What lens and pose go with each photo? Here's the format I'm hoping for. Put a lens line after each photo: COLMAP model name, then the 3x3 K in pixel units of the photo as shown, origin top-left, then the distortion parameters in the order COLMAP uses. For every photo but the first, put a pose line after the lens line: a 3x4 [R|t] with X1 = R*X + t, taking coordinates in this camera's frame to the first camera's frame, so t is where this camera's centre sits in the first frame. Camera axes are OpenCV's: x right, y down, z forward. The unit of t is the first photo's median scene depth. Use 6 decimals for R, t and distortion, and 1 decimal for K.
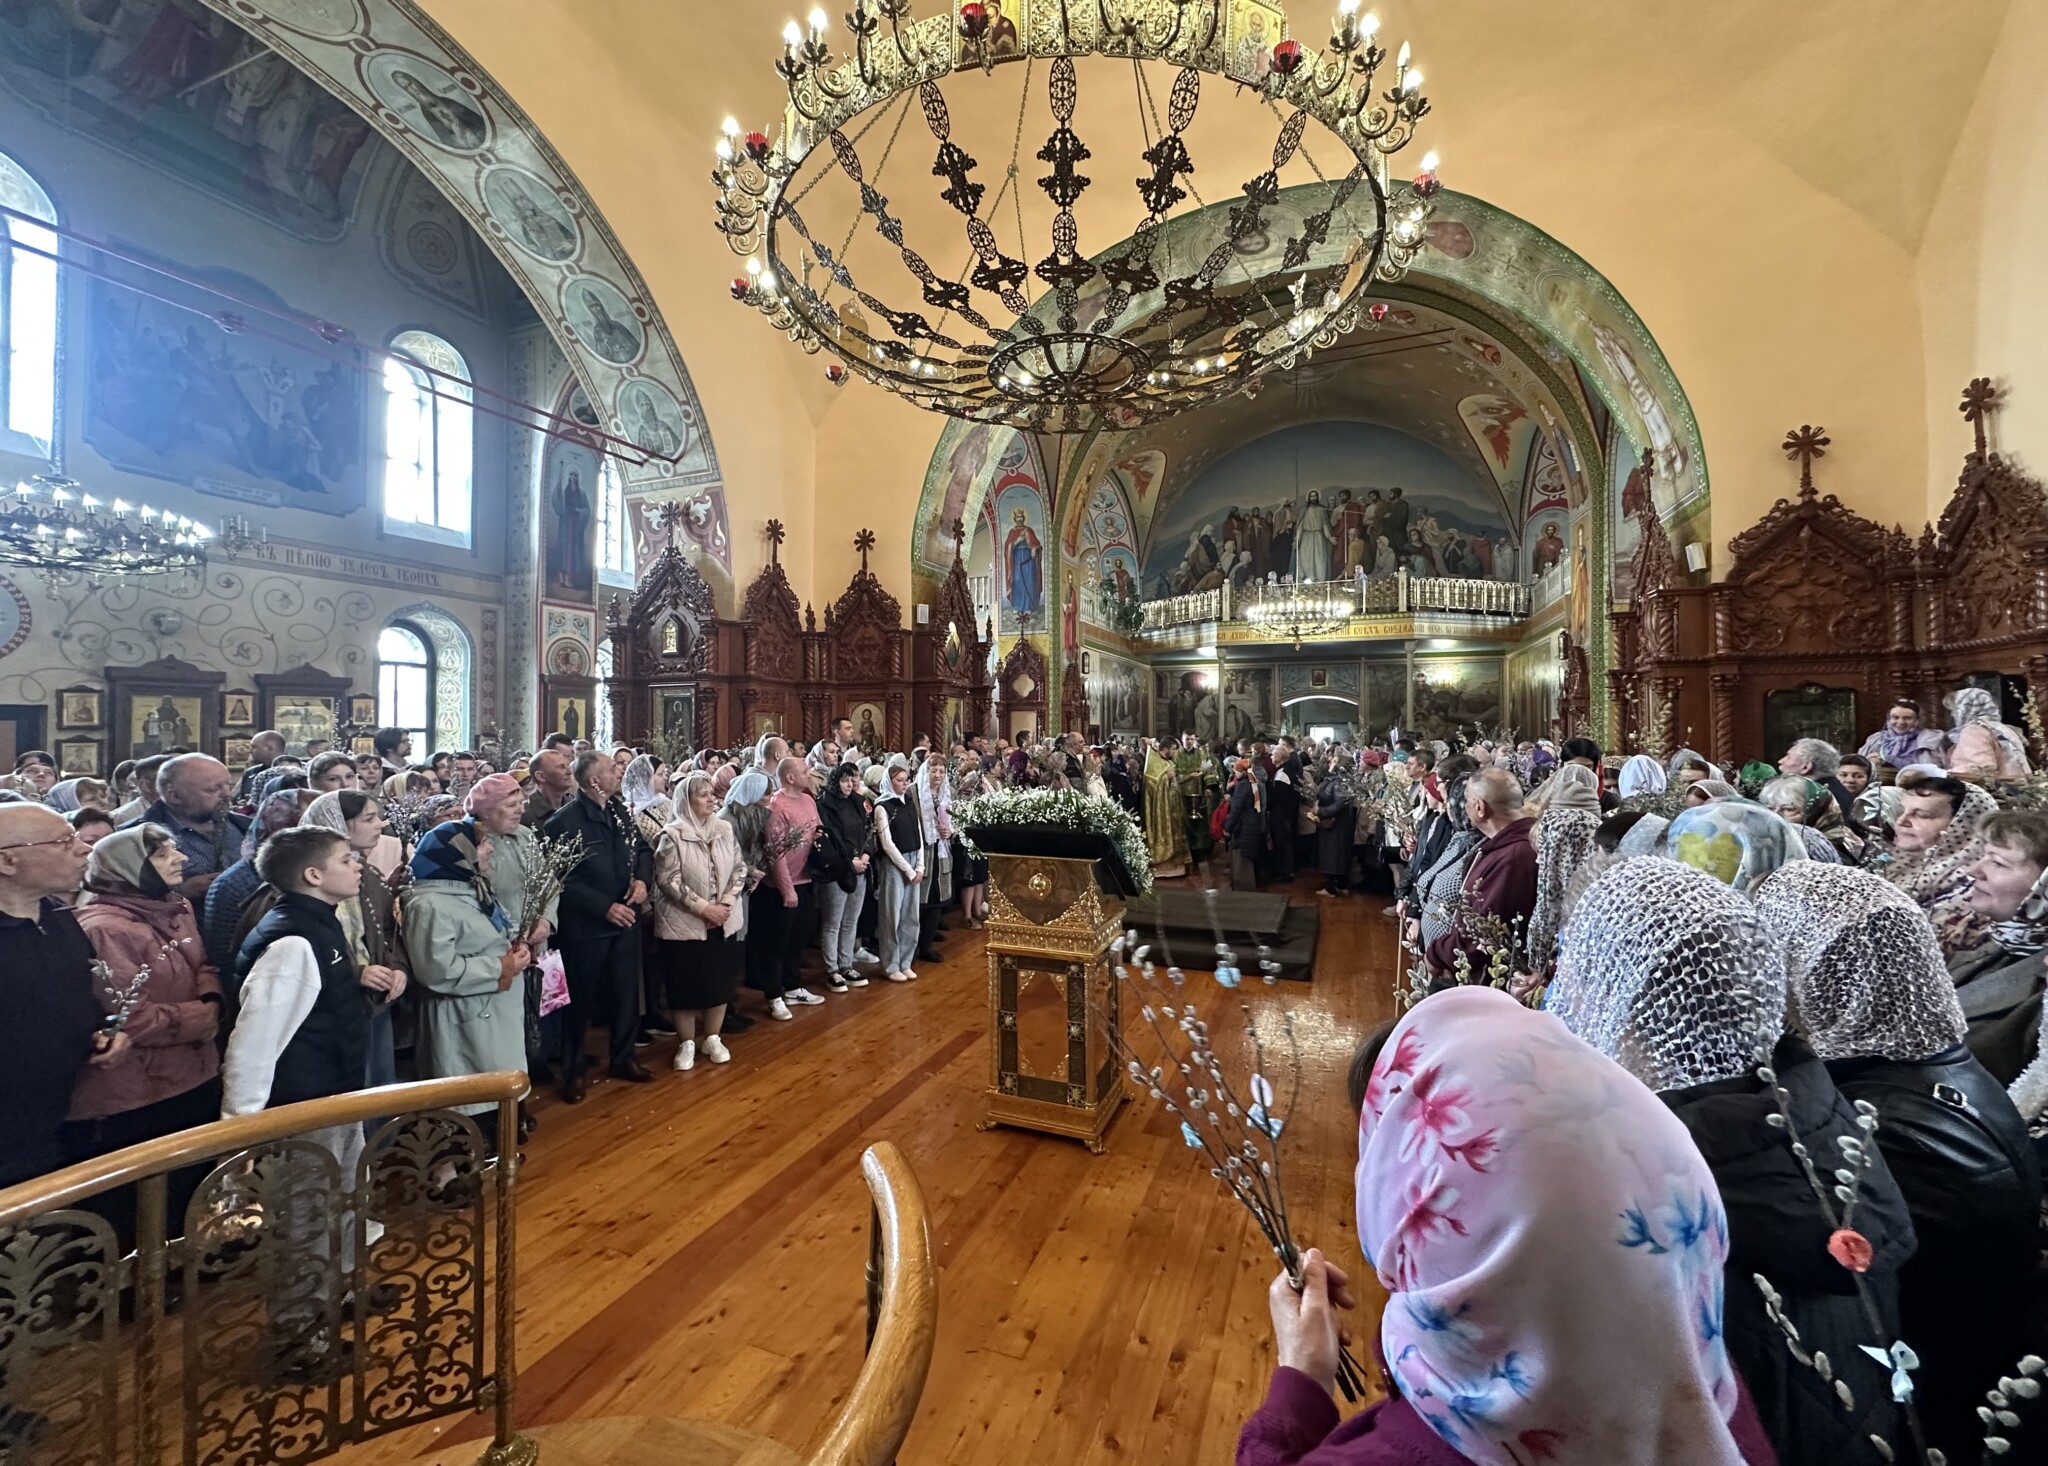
lens RADIAL K [[819.9, 0, 1019.7], [0, 819.9, 724.5], [0, 0, 1]] dist [-0.002294, -0.000303]
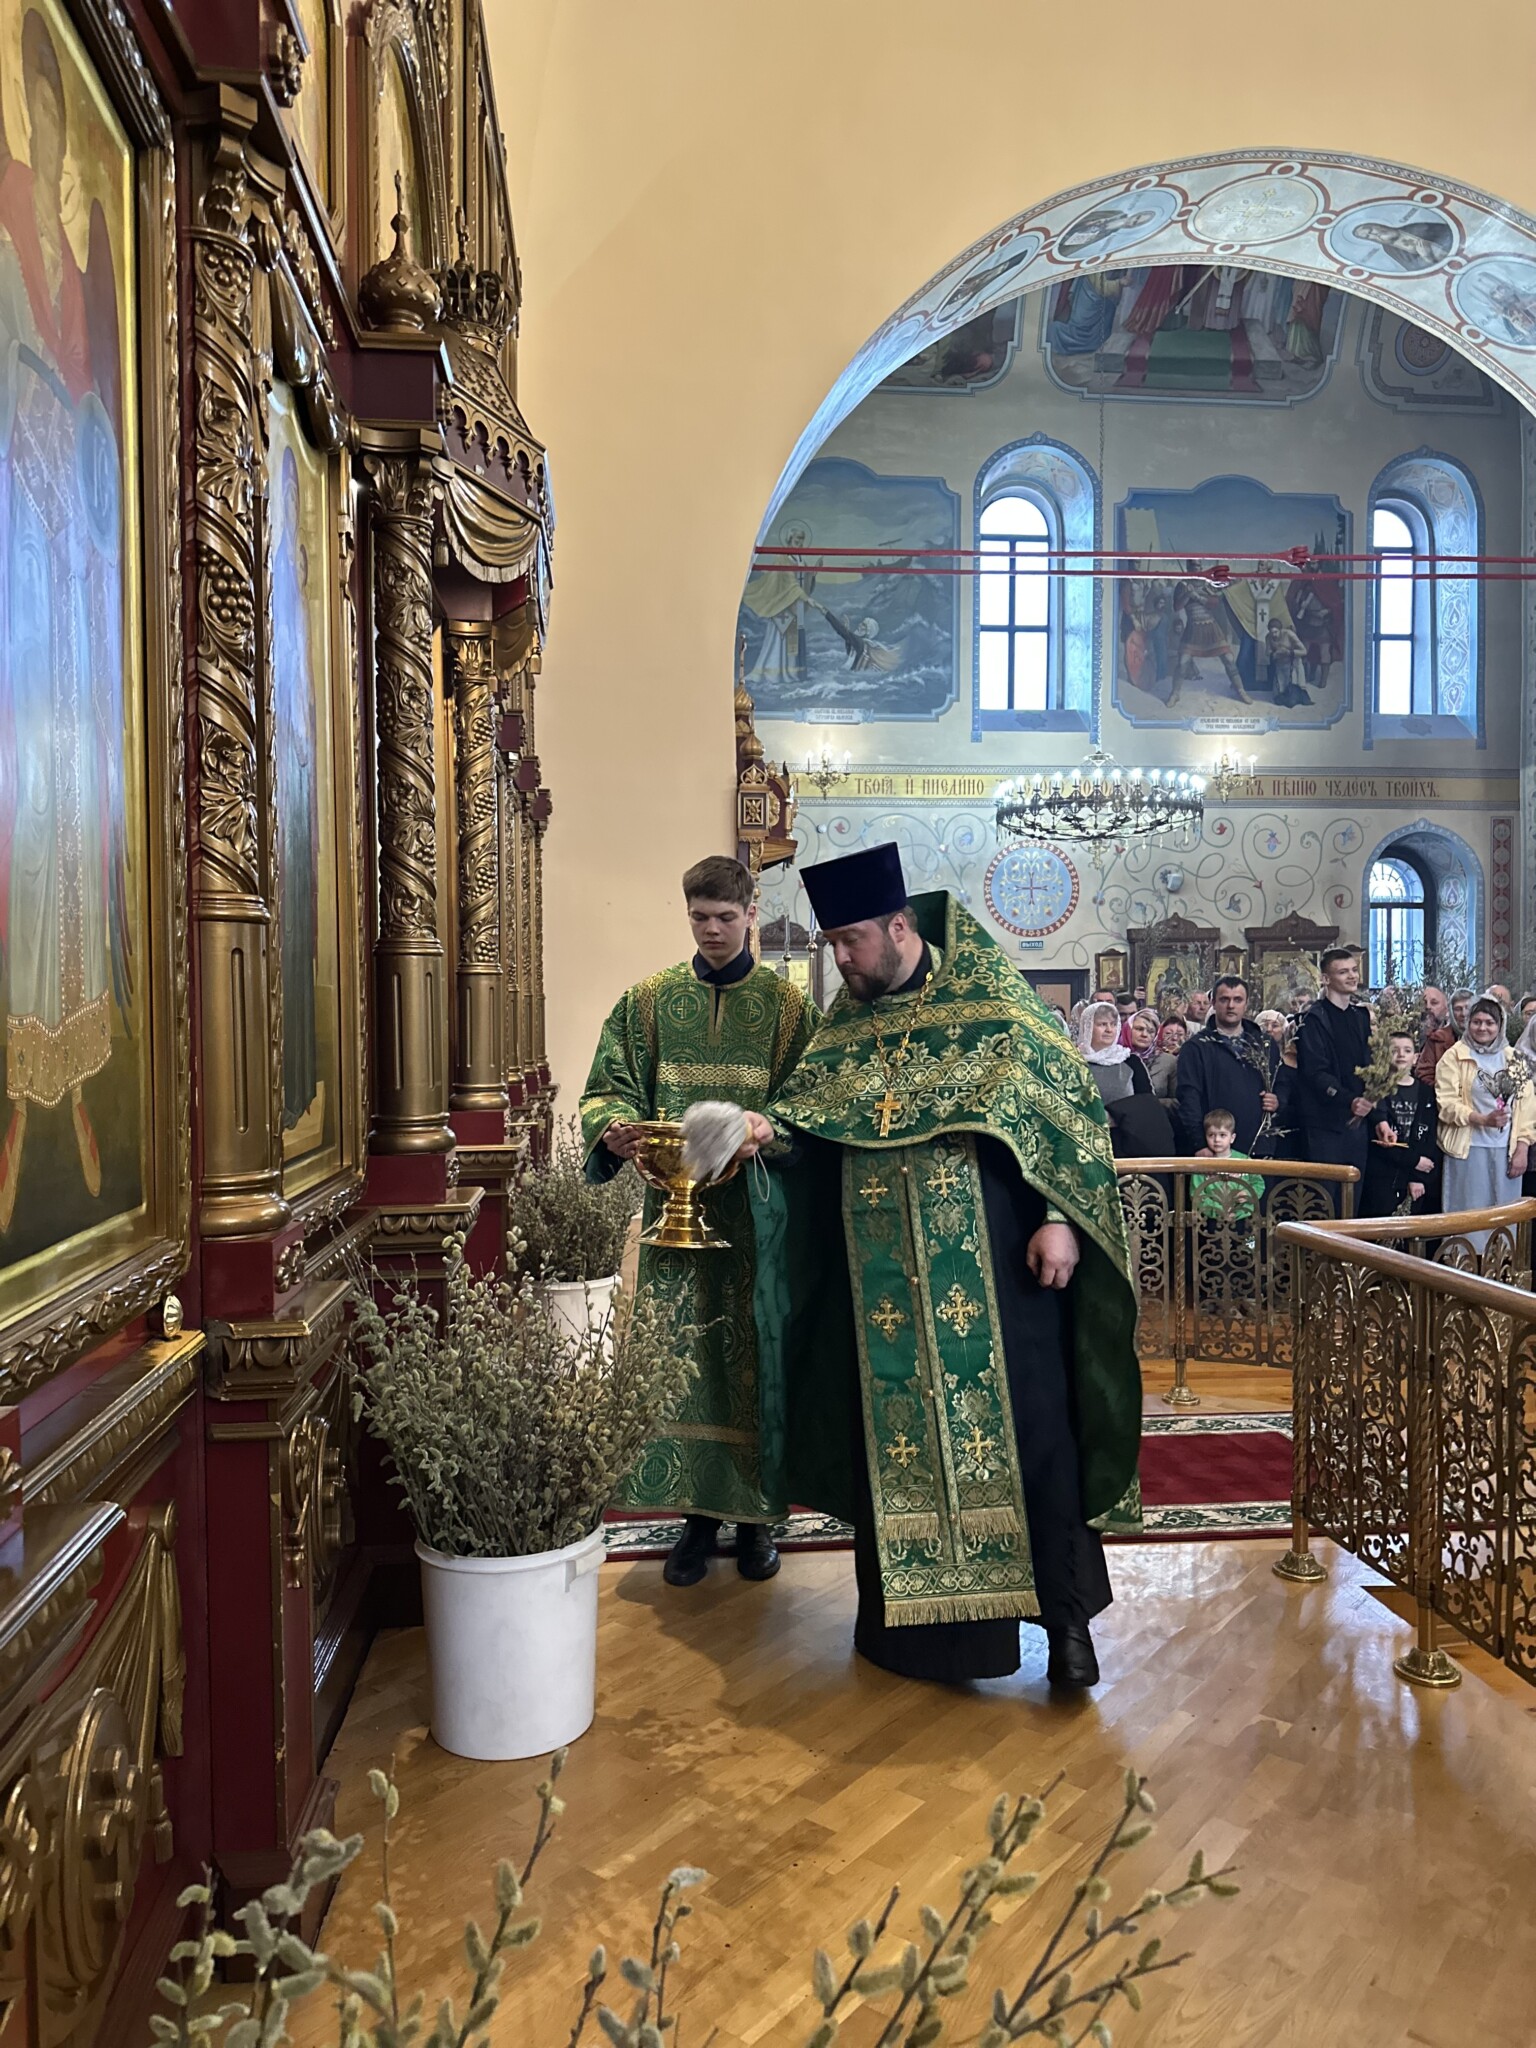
lens RADIAL K [[1449.3, 0, 756.9], [0, 1449.3, 1061.5], [0, 0, 1]] dist [0.065647, -0.116625]
pose [[0.469668, 0.021936, -0.882571, 0.184701], [0.017594, 0.999260, 0.034199, 0.016686], [0.882668, -0.031590, 0.468934, -0.182911]]
